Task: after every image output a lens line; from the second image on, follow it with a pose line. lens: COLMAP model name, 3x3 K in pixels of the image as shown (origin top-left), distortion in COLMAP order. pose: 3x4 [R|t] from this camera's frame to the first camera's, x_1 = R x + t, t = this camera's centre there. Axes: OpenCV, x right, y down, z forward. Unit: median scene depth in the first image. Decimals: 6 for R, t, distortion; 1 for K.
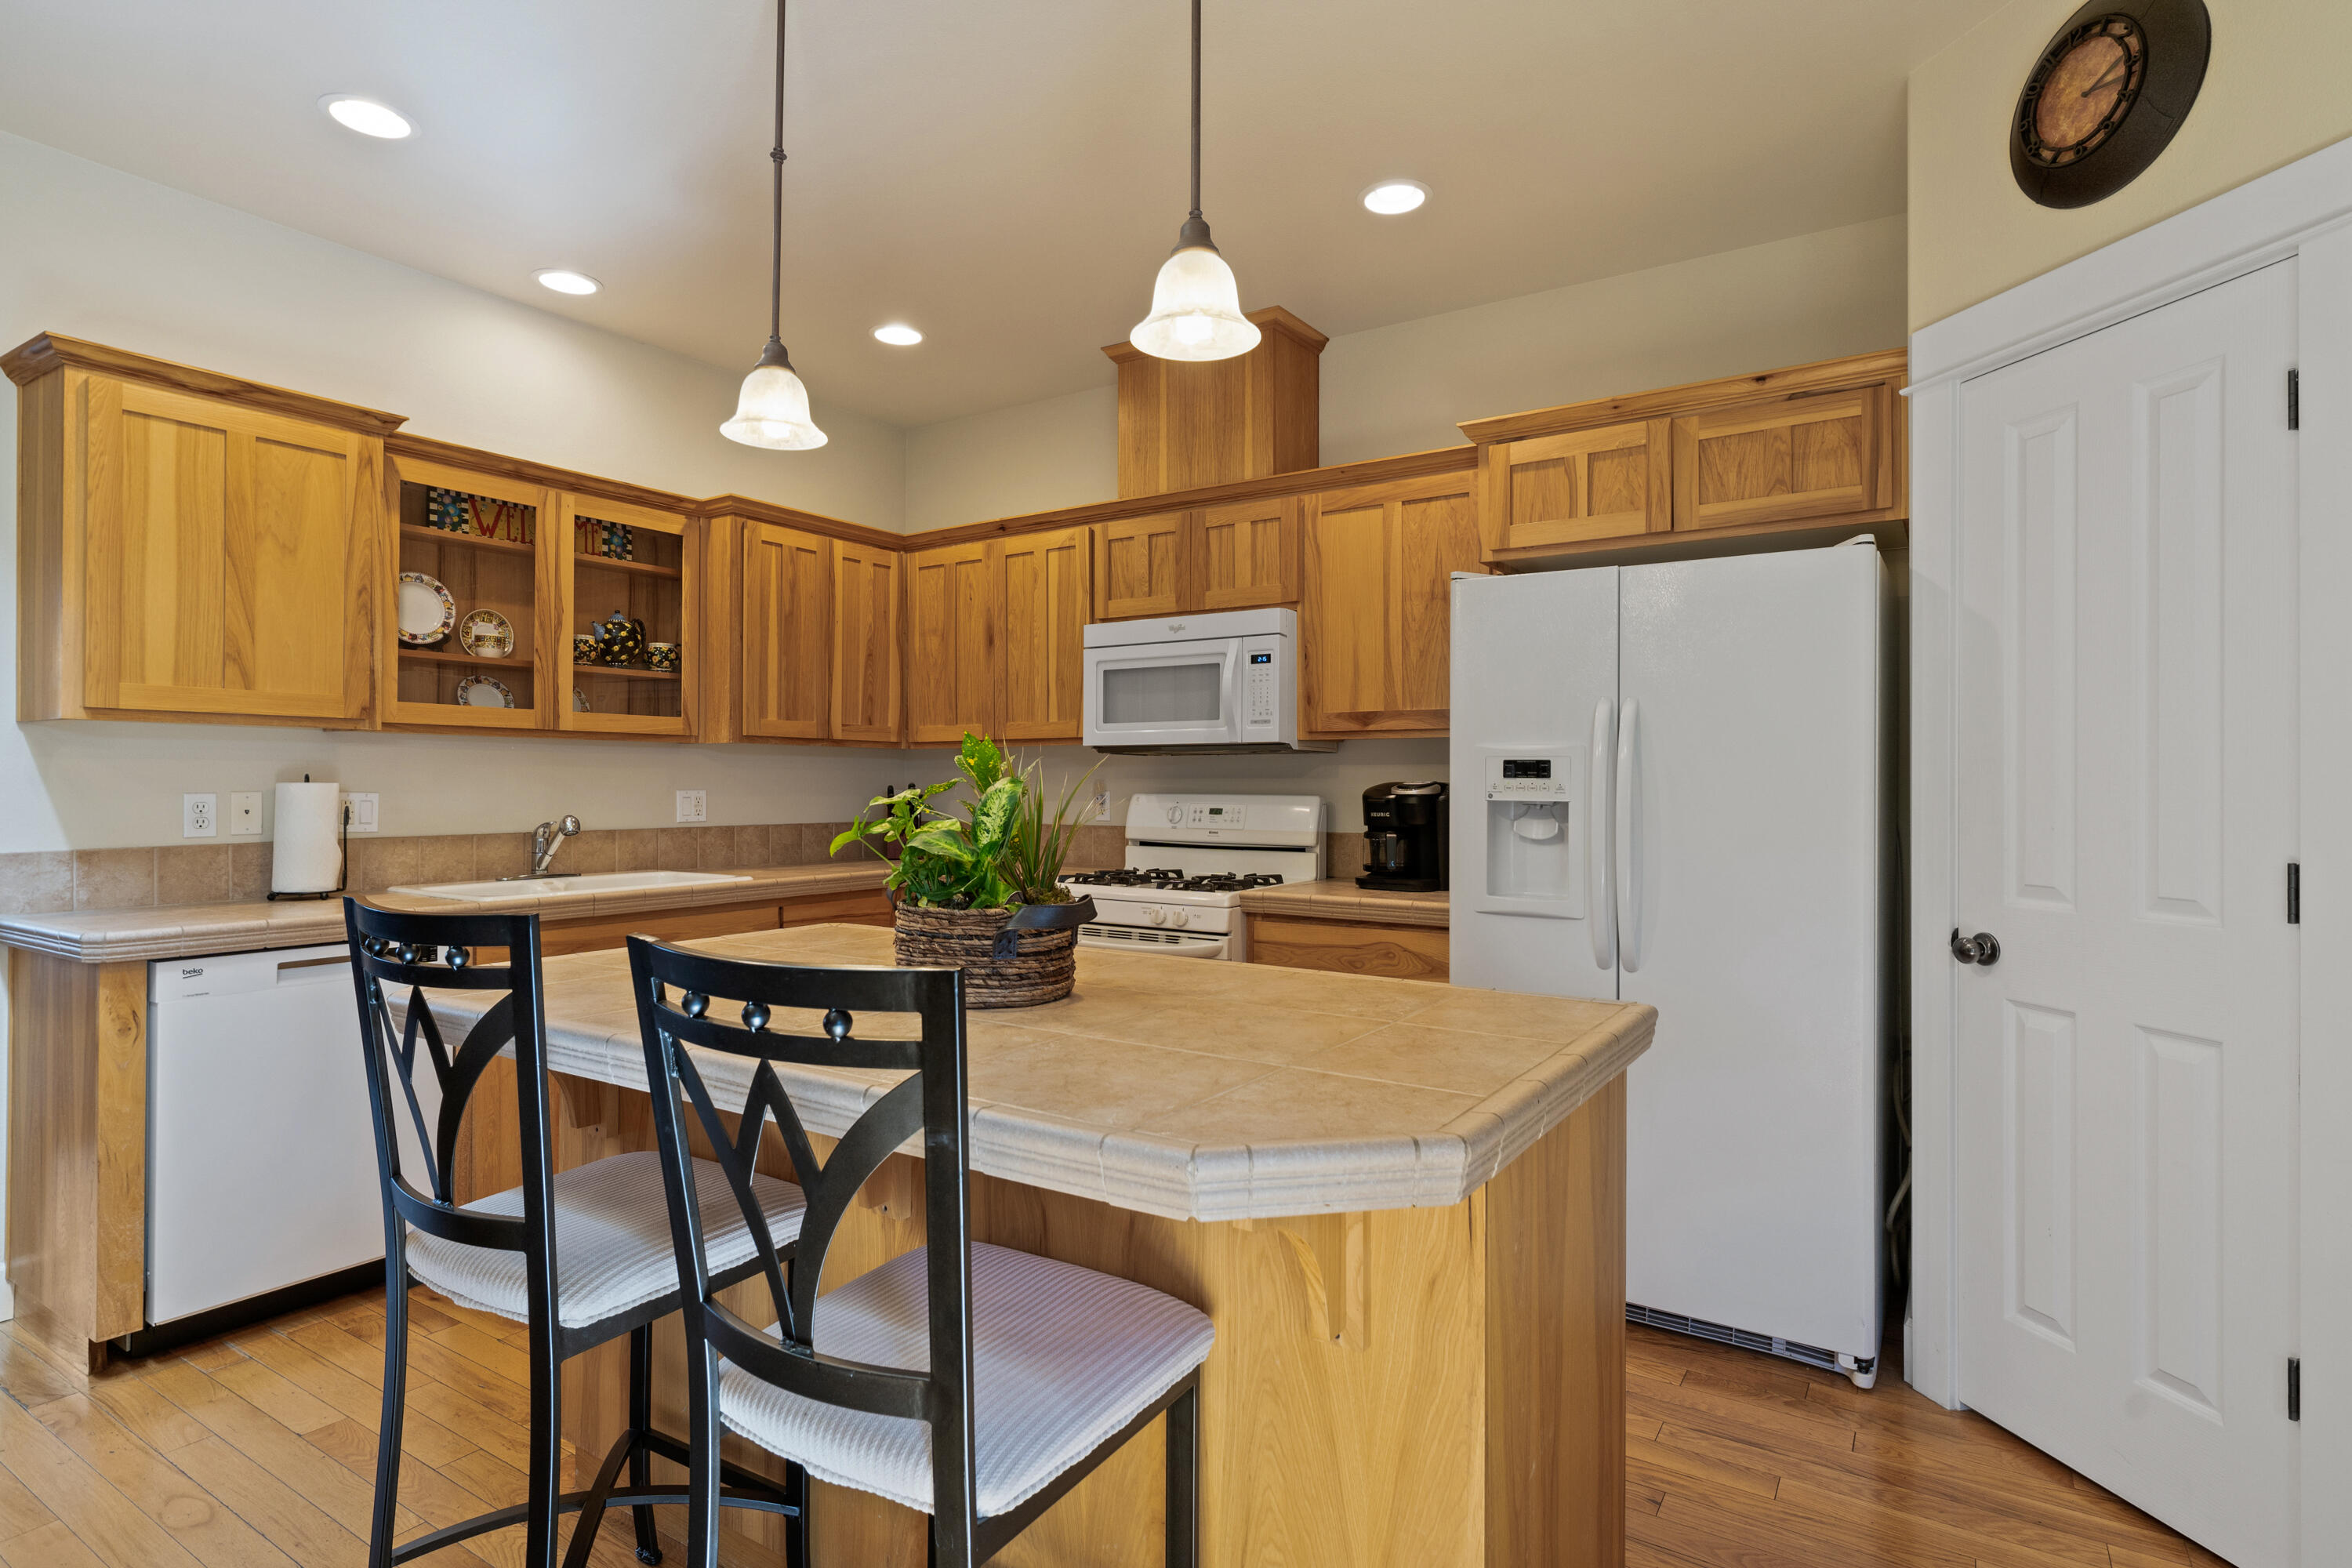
lens RADIAL K [[1198.8, 0, 1176.0], [0, 1198.8, 784.0], [0, 0, 1]] dist [0.011506, 0.000507]
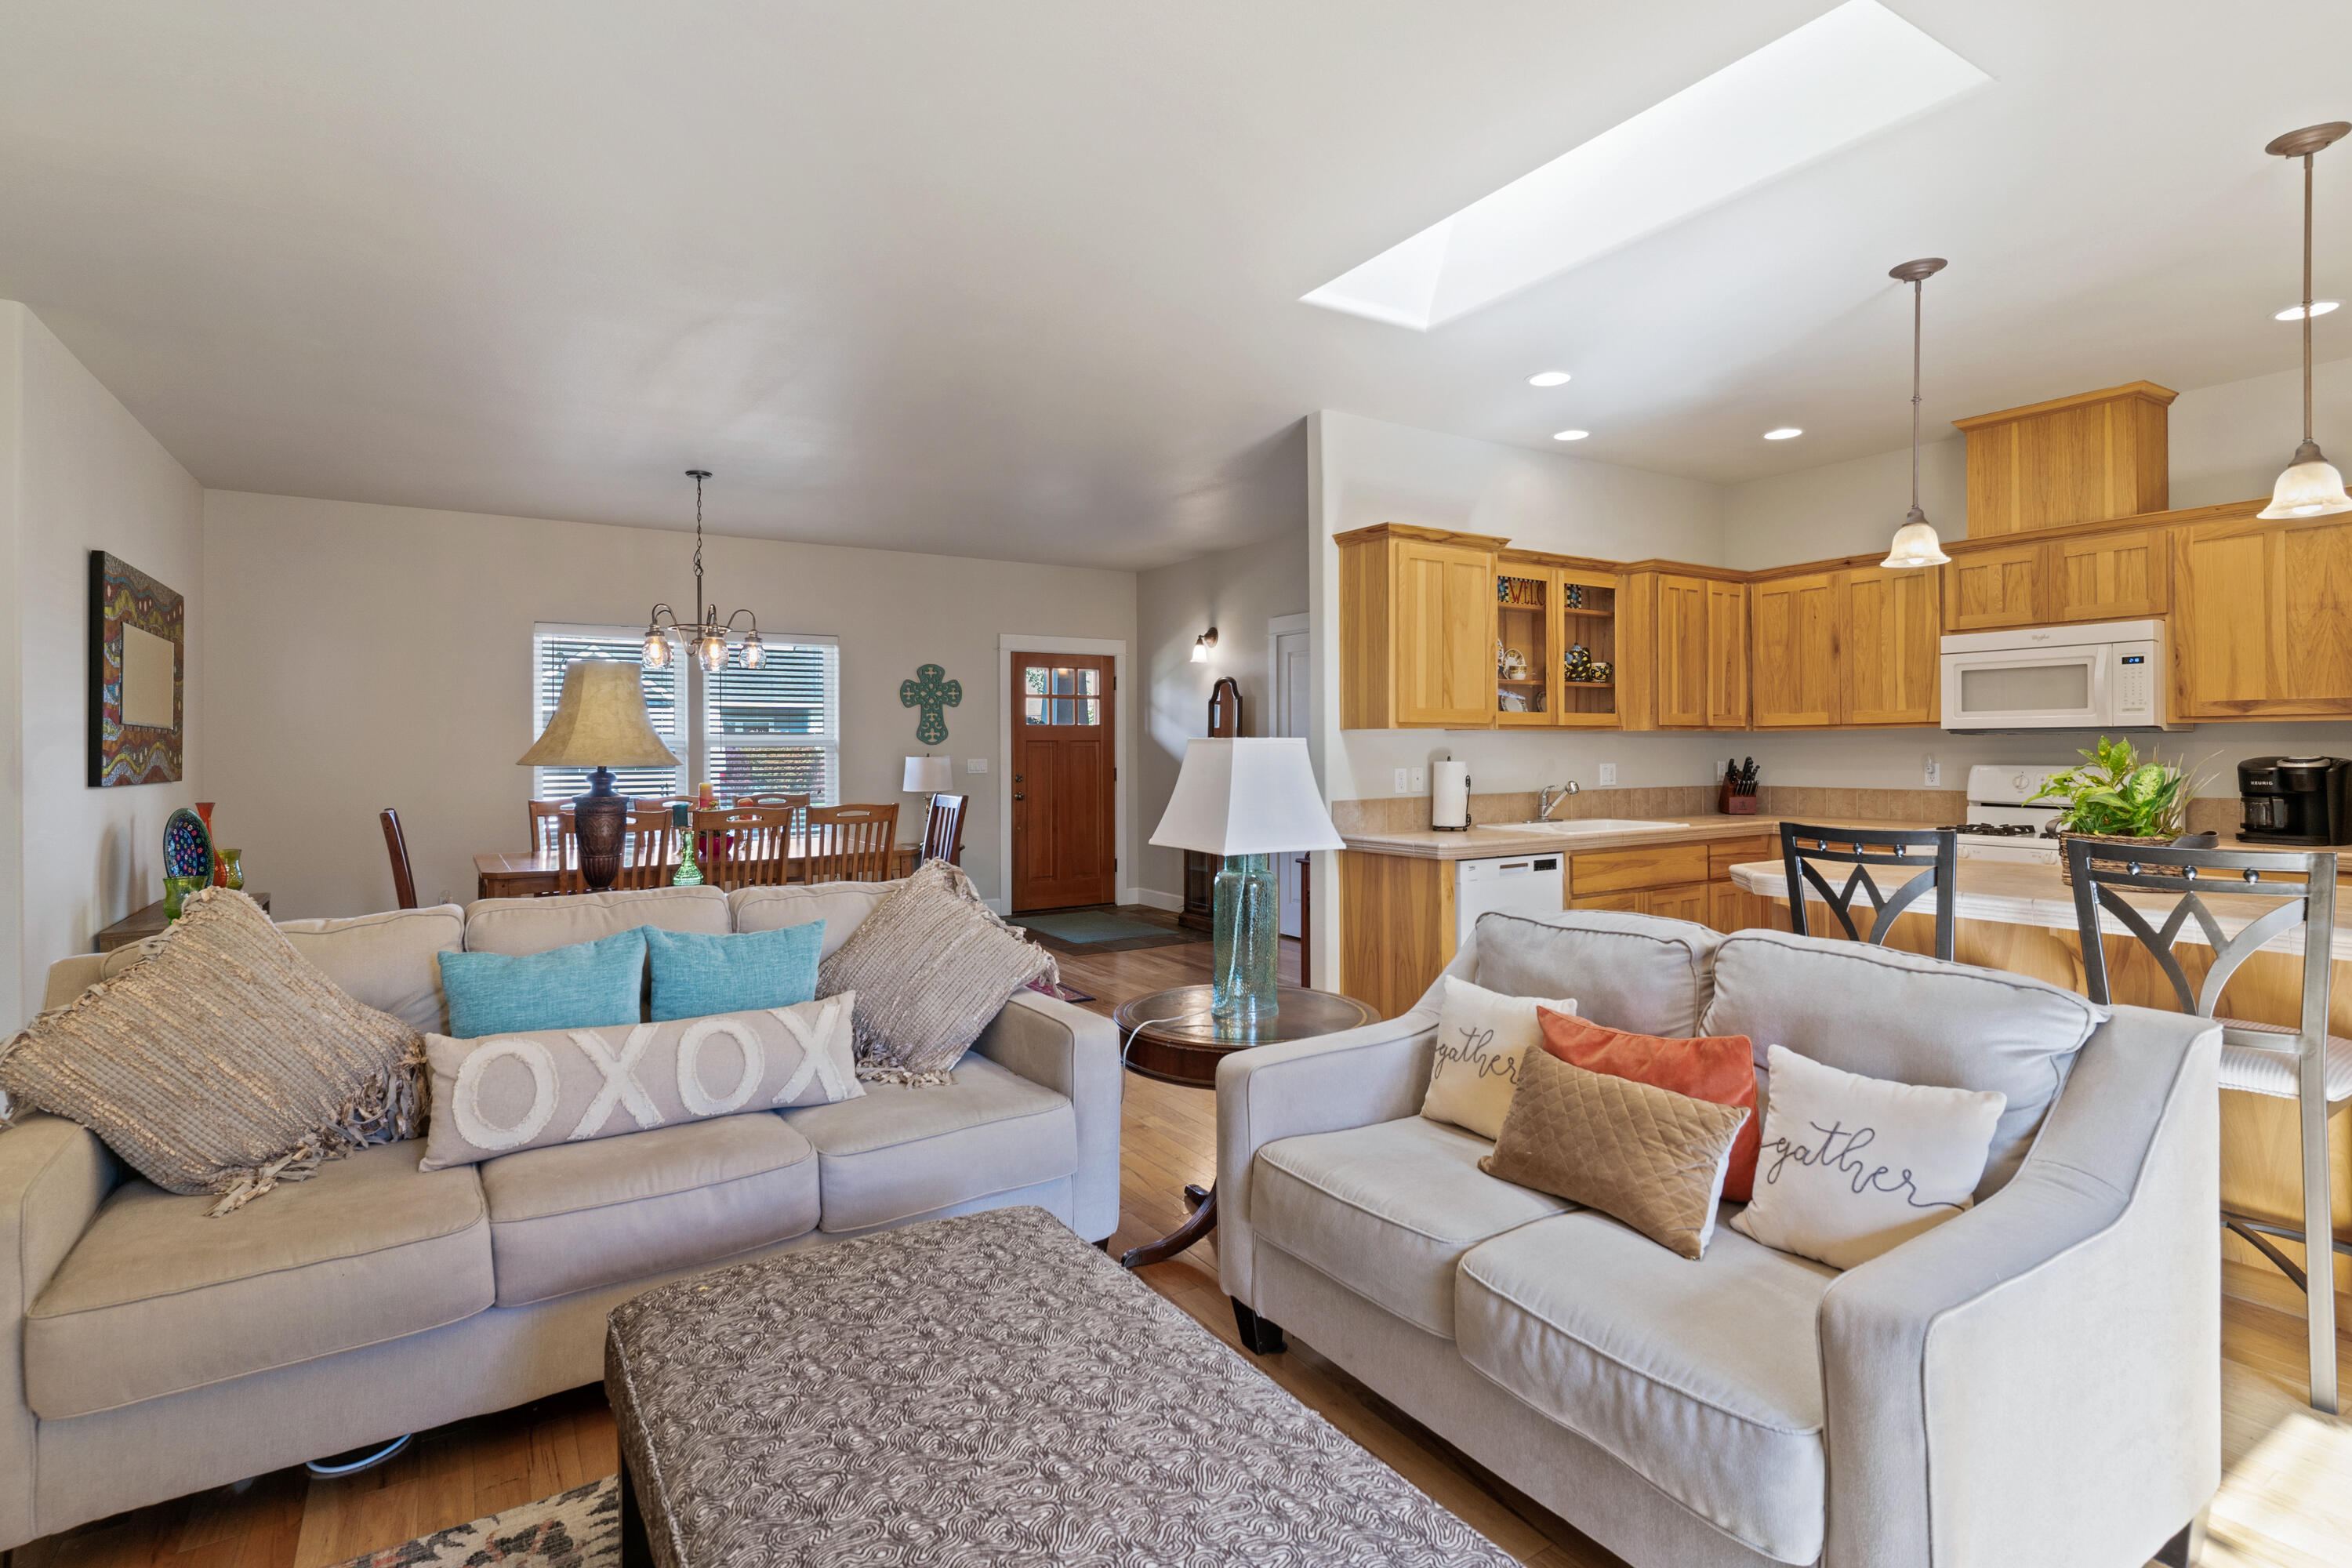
lens RADIAL K [[1144.4, 0, 1182.2], [0, 1144.4, 742.1], [0, 0, 1]] dist [-0.002022, -0.000012]
pose [[0.910623, -0.010102, -0.413116, -0.339584], [0.007651, 0.999942, -0.007587, -0.015528], [0.413168, 0.003748, 0.910647, -0.508009]]
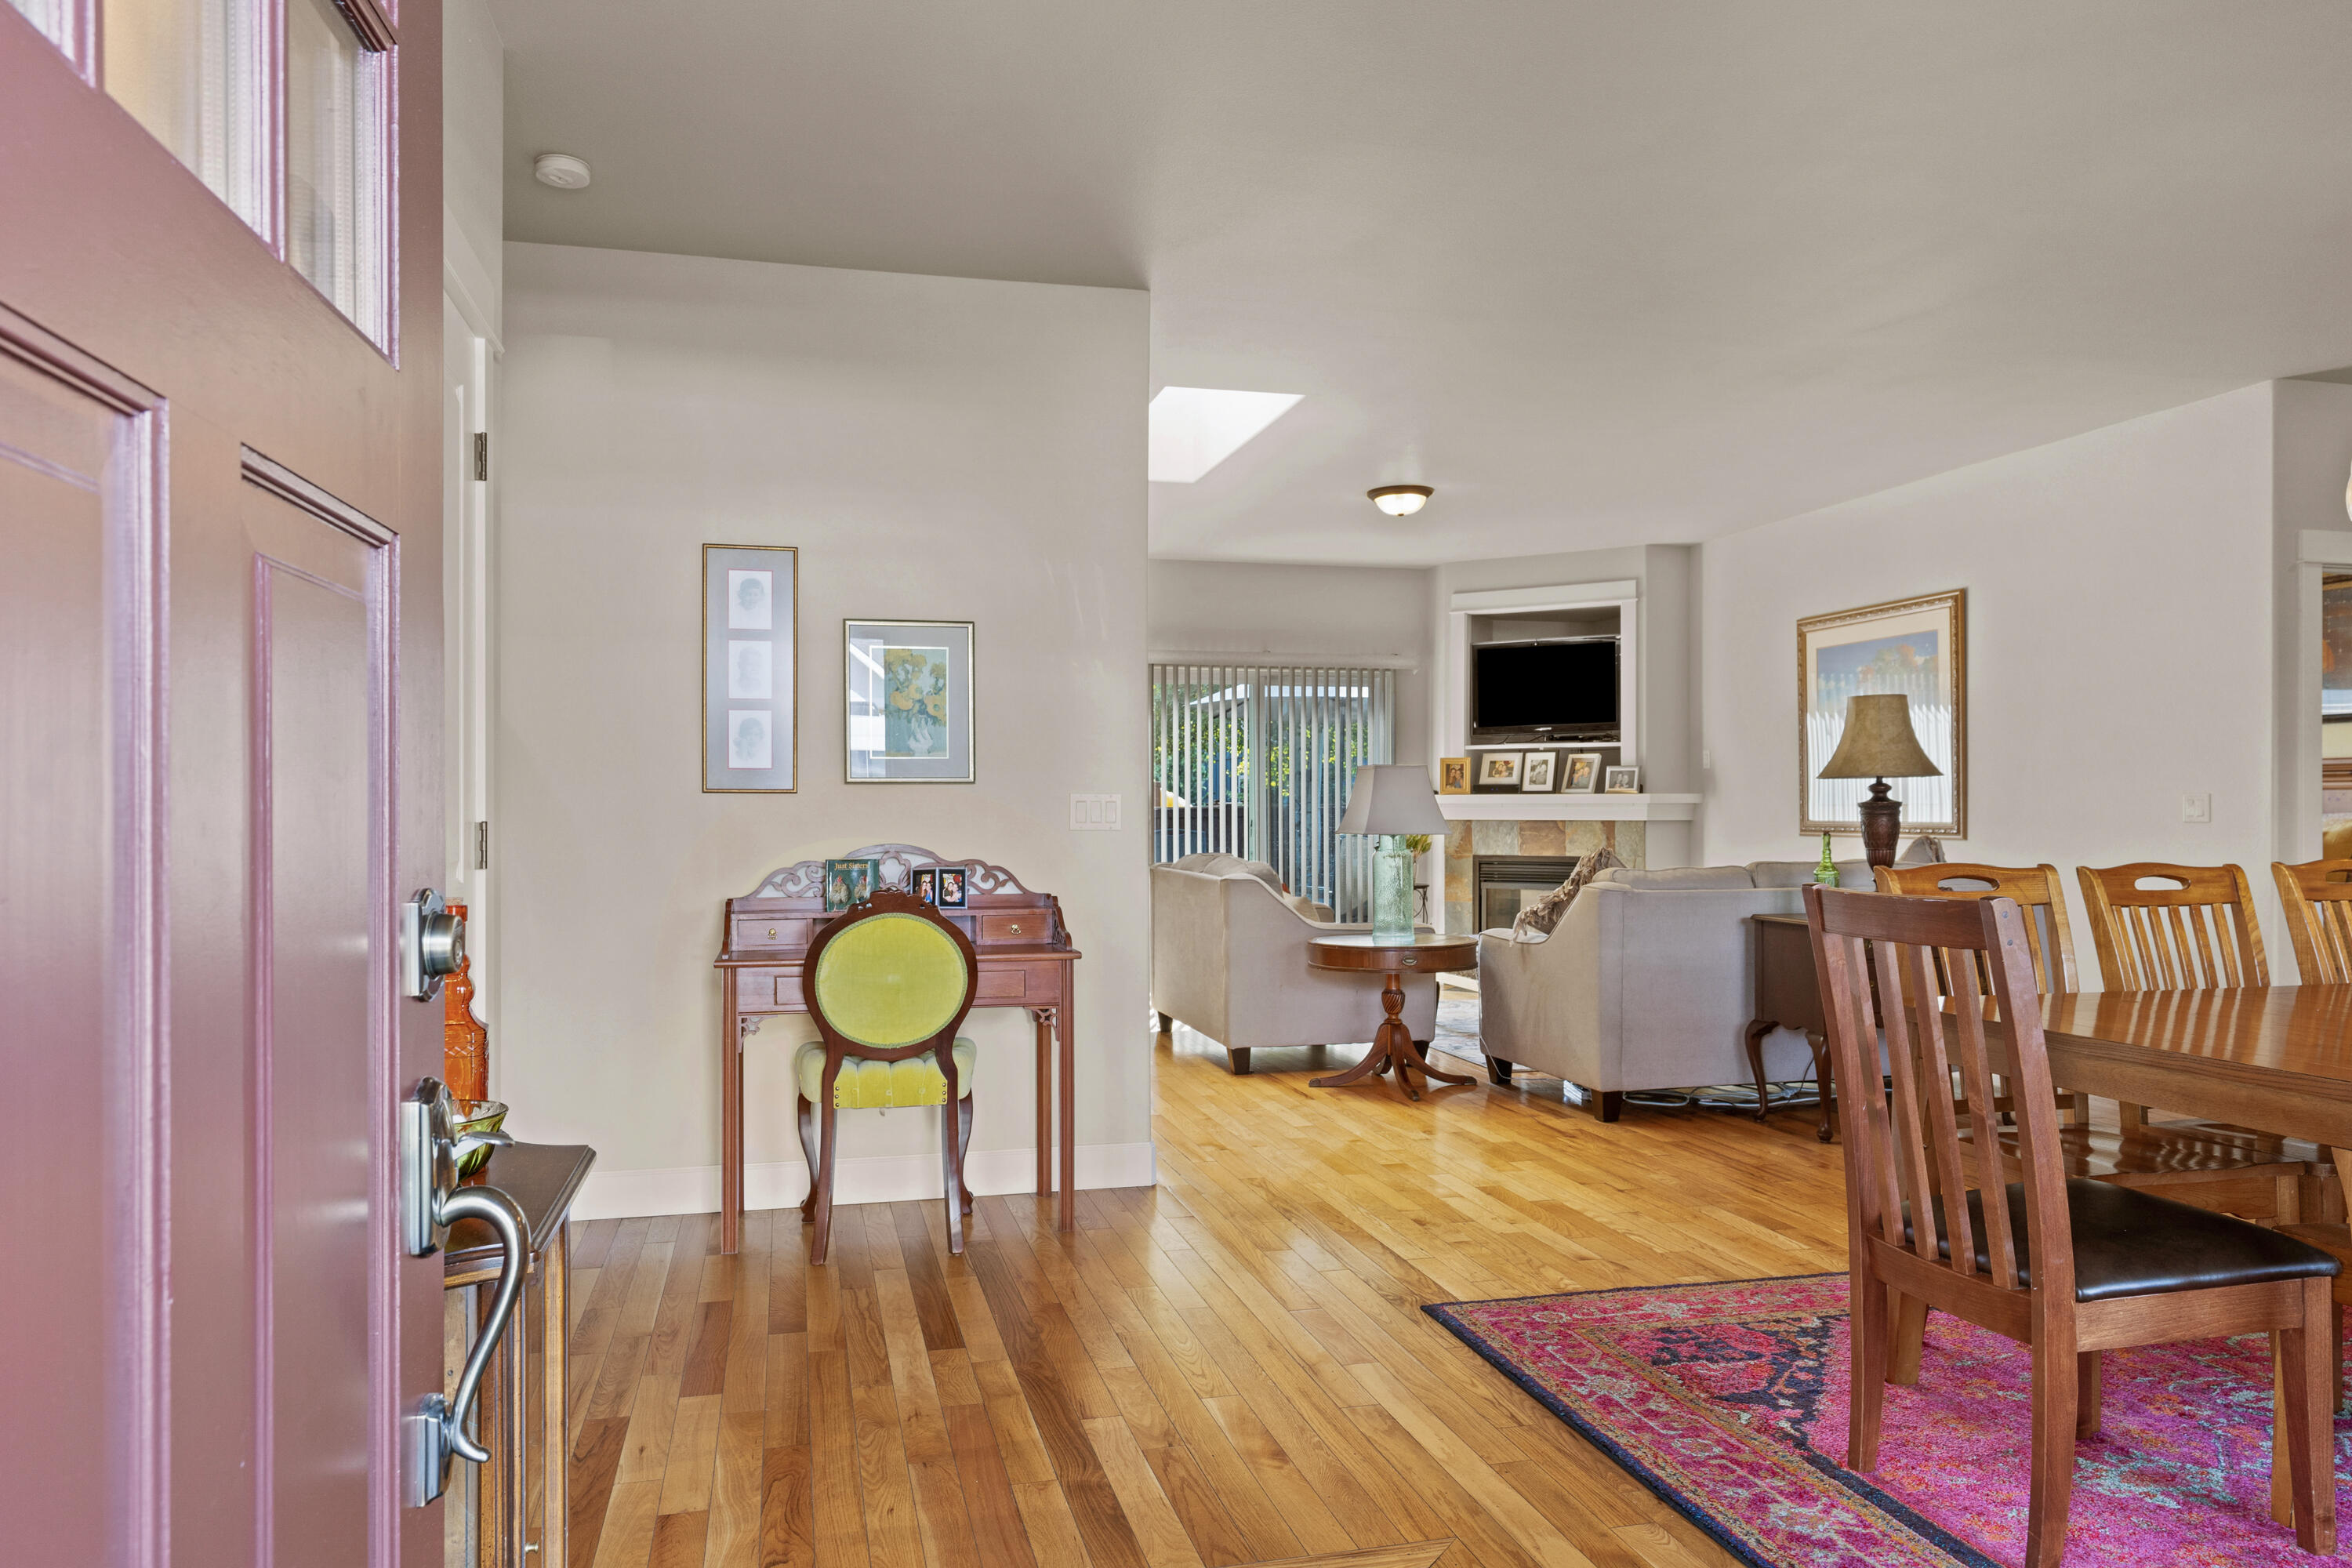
lens RADIAL K [[1578.5, 0, 1176.1], [0, 1578.5, 806.9], [0, 0, 1]] dist [-0.000746, -0.000388]
pose [[-0.732728, -0.005678, 0.680498, -1.632605], [-0.002116, 0.999979, 0.006066, 0.012096], [-0.680518, 0.003005, -0.732725, 1.653610]]
